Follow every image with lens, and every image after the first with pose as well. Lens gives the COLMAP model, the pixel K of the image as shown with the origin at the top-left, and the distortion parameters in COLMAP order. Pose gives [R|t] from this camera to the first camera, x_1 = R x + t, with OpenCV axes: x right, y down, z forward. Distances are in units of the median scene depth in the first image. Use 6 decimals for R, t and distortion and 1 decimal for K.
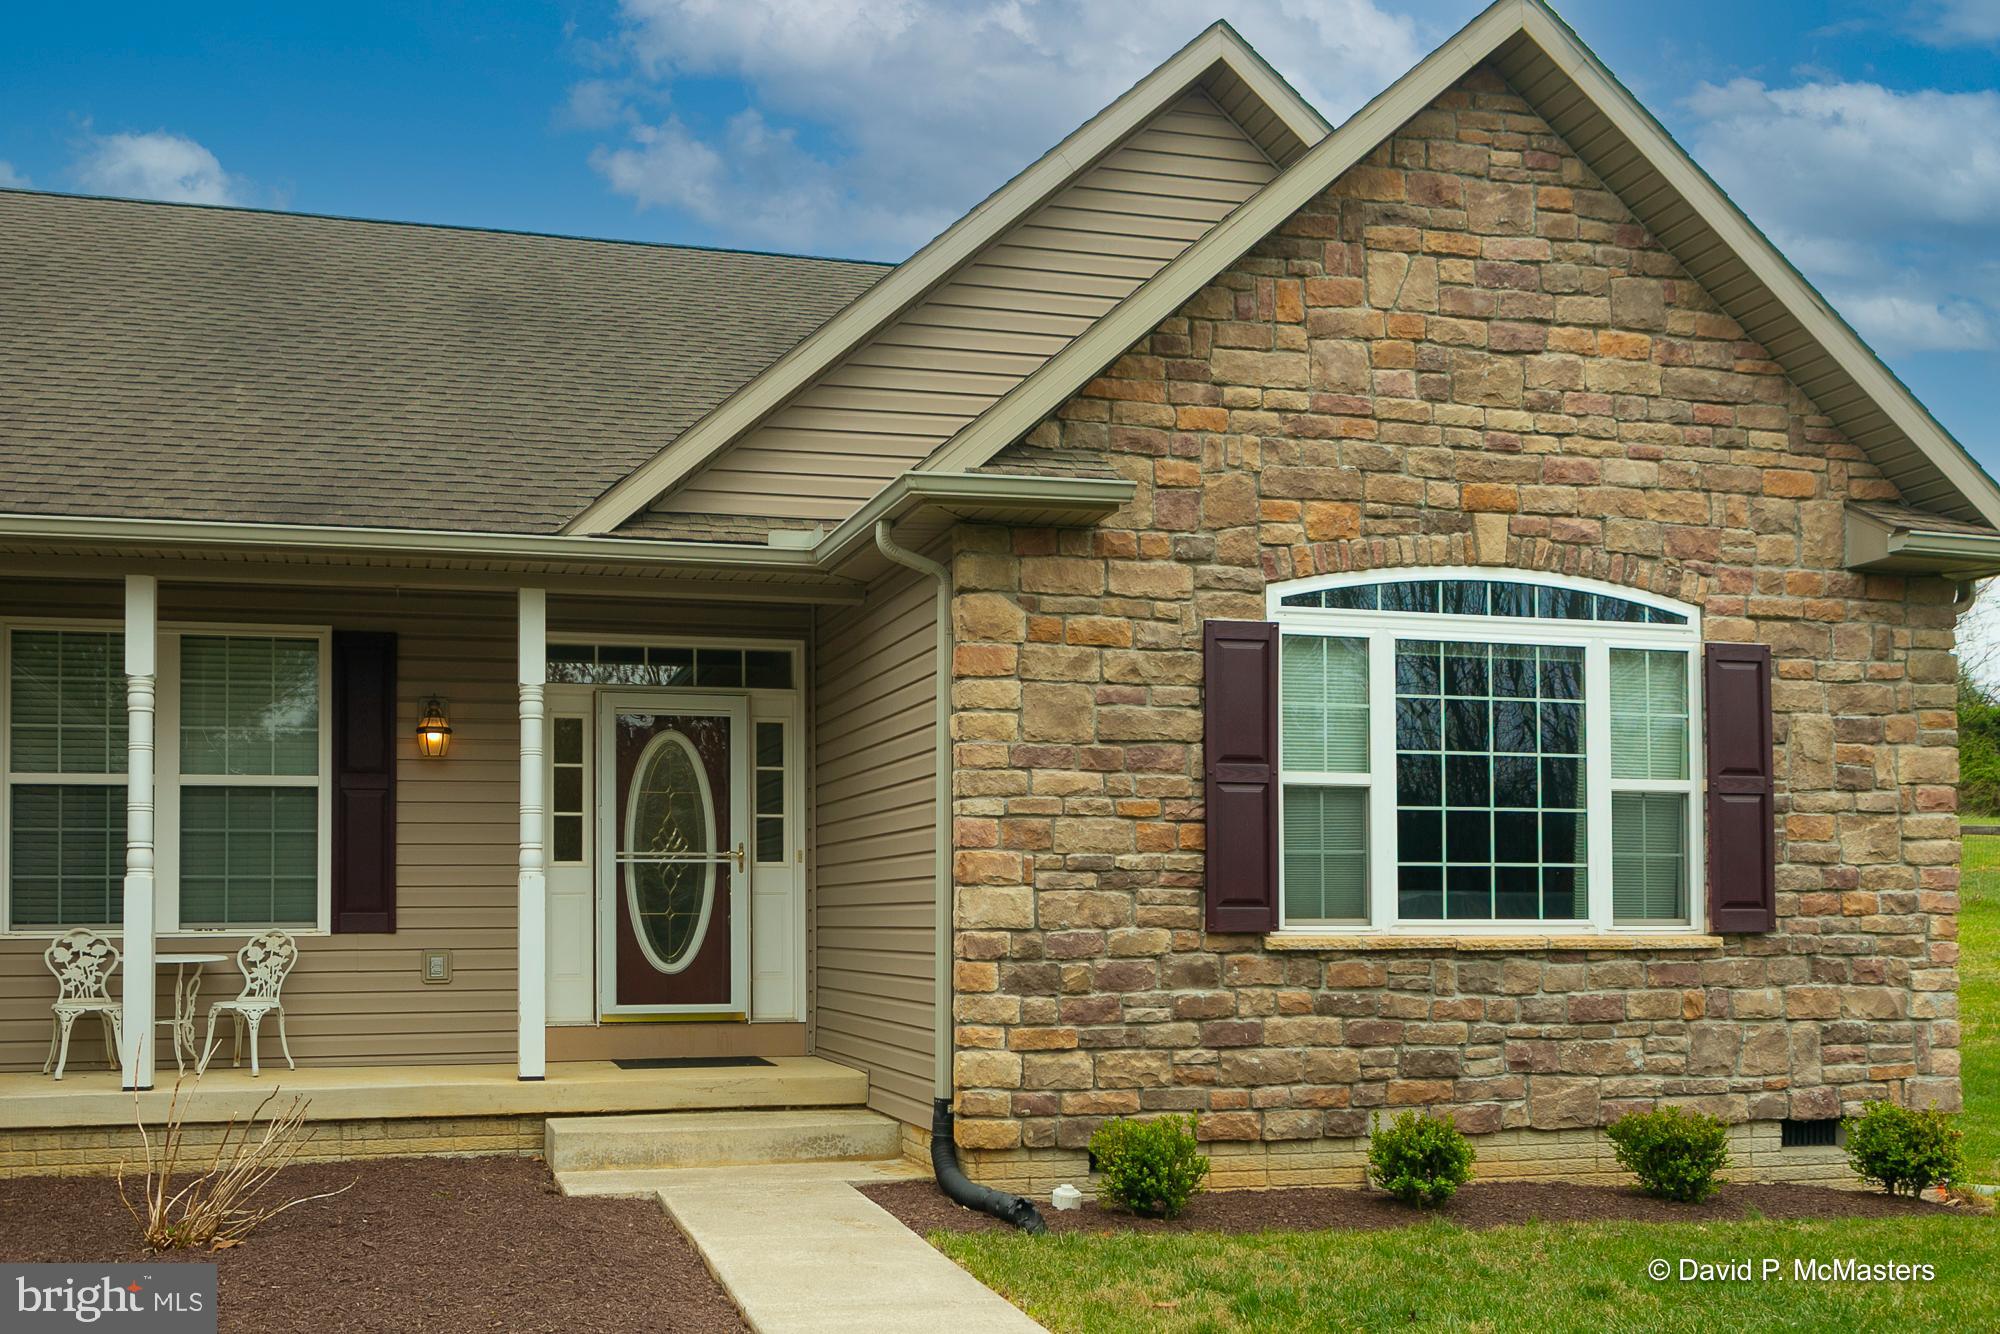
lens RADIAL K [[1614.5, 0, 1000.2], [0, 1614.5, 862.9], [0, 0, 1]] dist [-0.002623, -0.000566]
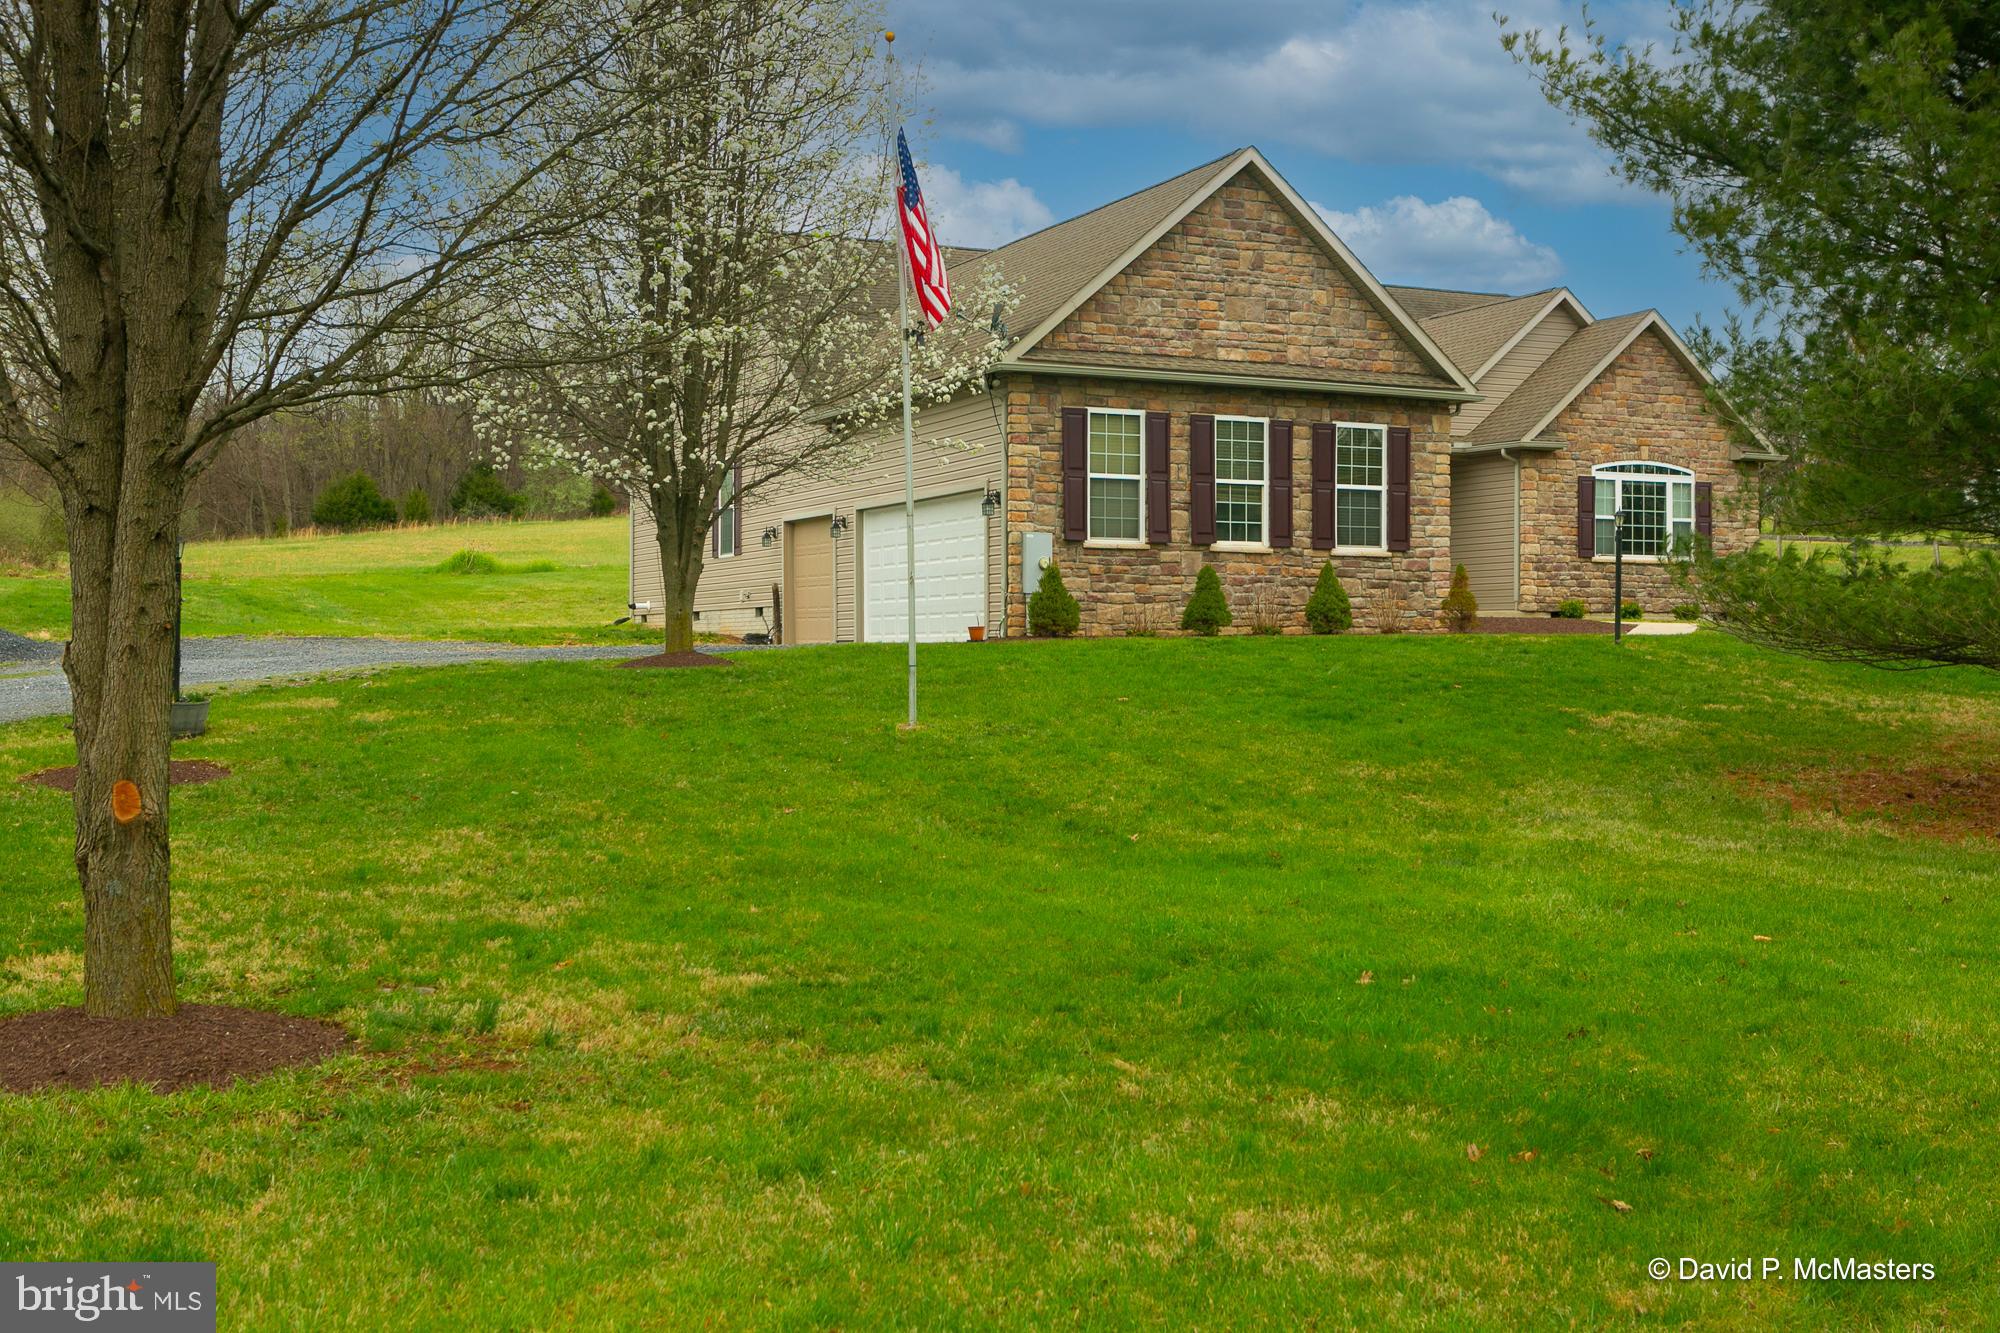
lens RADIAL K [[2197.8, 0, 1000.0], [0, 2197.8, 666.5], [0, 0, 1]] dist [-0.008555, -0.005363]
pose [[0.981980, -0.000269, 0.188985, -2.094247], [-0.004750, 0.999648, 0.026102, 0.164913], [-0.188925, -0.026529, 0.981633, -3.672551]]
